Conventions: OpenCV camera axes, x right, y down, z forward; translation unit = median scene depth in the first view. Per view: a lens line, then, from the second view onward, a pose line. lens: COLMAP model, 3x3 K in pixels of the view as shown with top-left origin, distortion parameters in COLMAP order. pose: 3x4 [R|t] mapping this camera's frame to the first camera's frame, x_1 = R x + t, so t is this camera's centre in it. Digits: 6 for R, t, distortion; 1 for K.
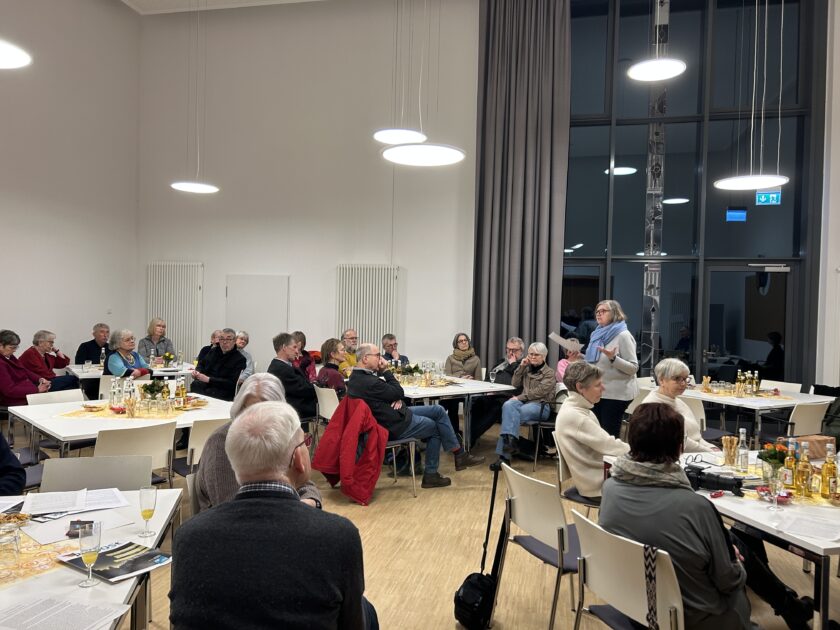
lens RADIAL K [[638.6, 0, 418.9], [0, 638.6, 312.8], [0, 0, 1]] dist [-0.000130, -0.012031]
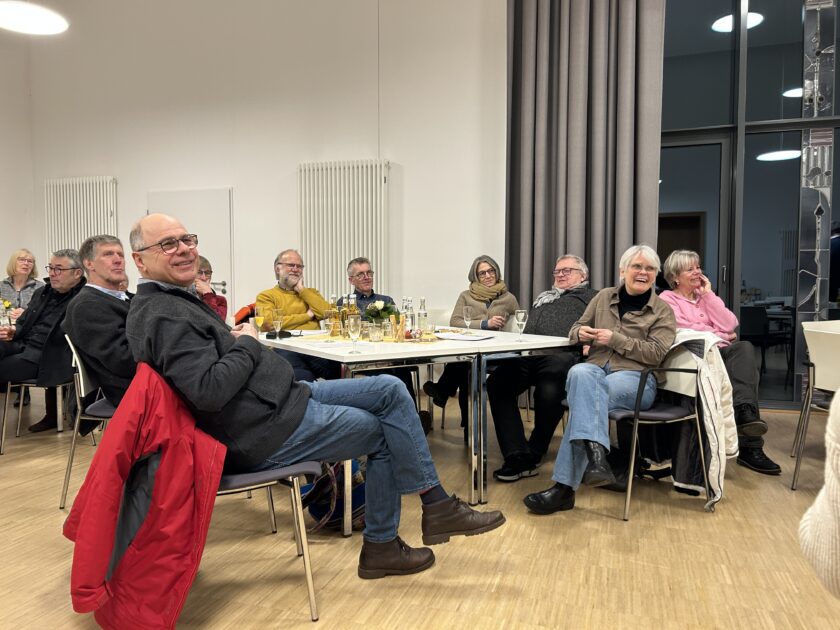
lens RADIAL K [[638.6, 0, 419.7], [0, 638.6, 318.7], [0, 0, 1]] dist [-0.000130, -0.012031]
pose [[0.995440, -0.020396, -0.093178, 0.070847], [0.024727, 0.998656, 0.045557, 0.071347], [0.092124, -0.047654, 0.994607, 0.479150]]
